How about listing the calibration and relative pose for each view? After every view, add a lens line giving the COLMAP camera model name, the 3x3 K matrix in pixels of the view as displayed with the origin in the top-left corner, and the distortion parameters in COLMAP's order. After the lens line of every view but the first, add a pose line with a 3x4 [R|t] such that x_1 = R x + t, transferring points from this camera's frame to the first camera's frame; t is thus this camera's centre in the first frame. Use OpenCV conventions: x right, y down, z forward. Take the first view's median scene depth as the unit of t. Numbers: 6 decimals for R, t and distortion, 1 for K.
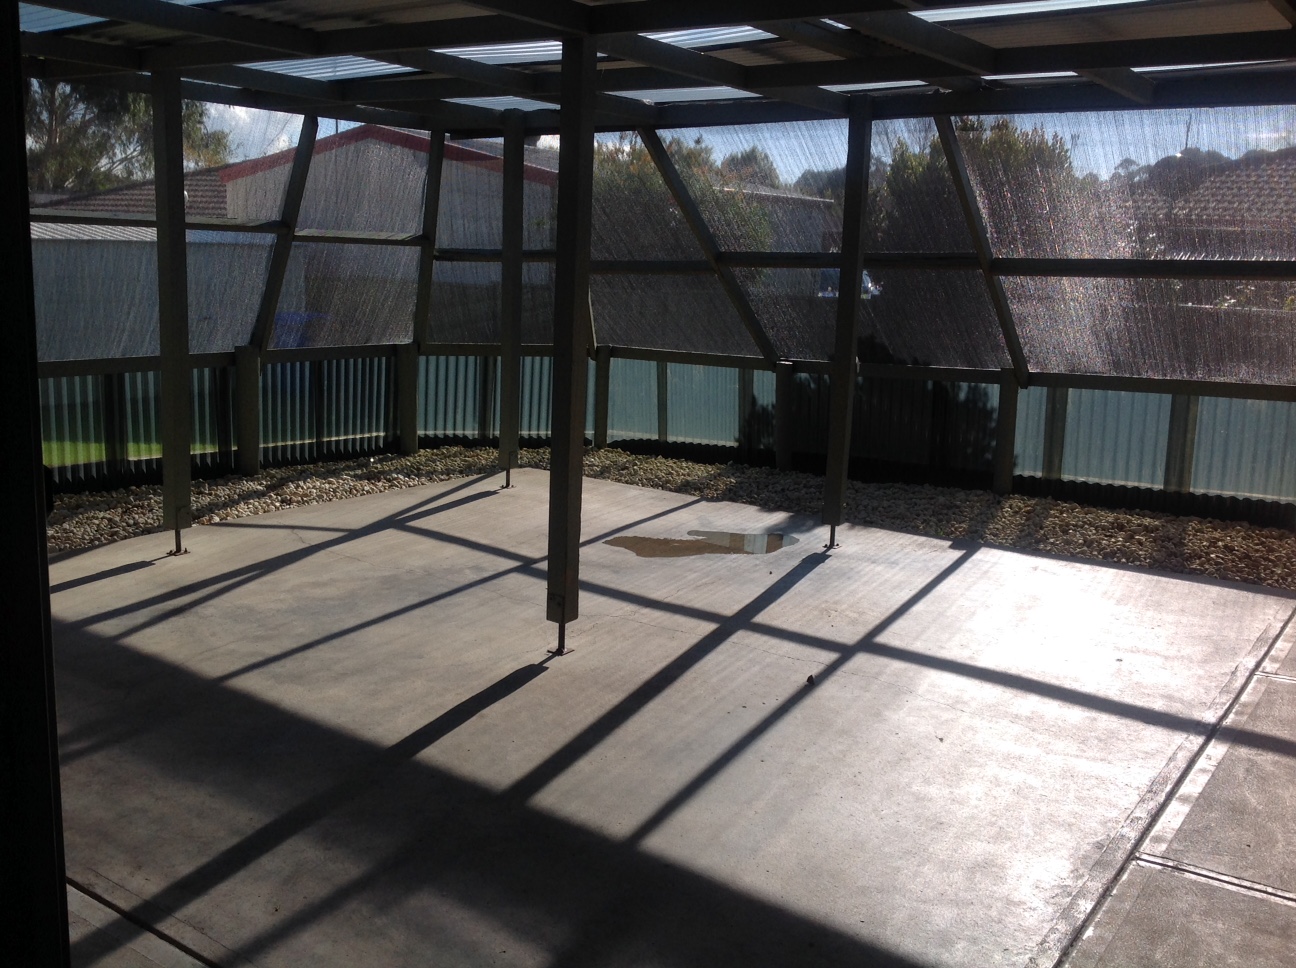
lens RADIAL K [[1262.5, 0, 648.0], [0, 1262.5, 484.0], [0, 0, 1]] dist [-0.001808, -0.227744]
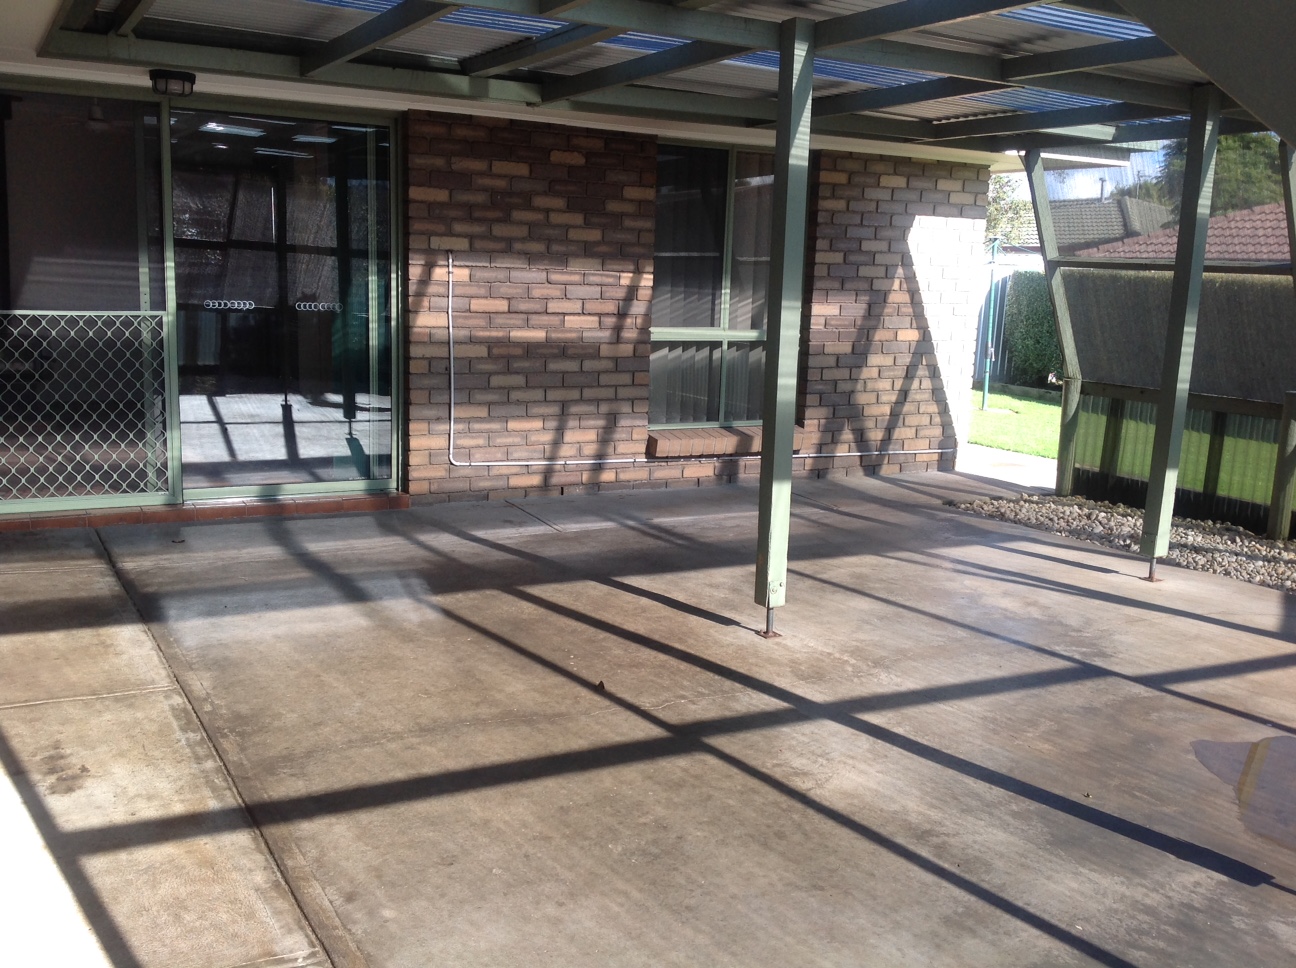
lens RADIAL K [[1298.1, 0, 723.2], [0, 1298.1, 460.7], [0, 0, 1]] dist [0.120641, -0.190231]
pose [[-0.441845, 0.071547, -0.894234, 0.951233], [-0.215497, 0.959162, 0.183220, -0.208351], [0.870824, 0.273660, -0.408382, 1.427536]]
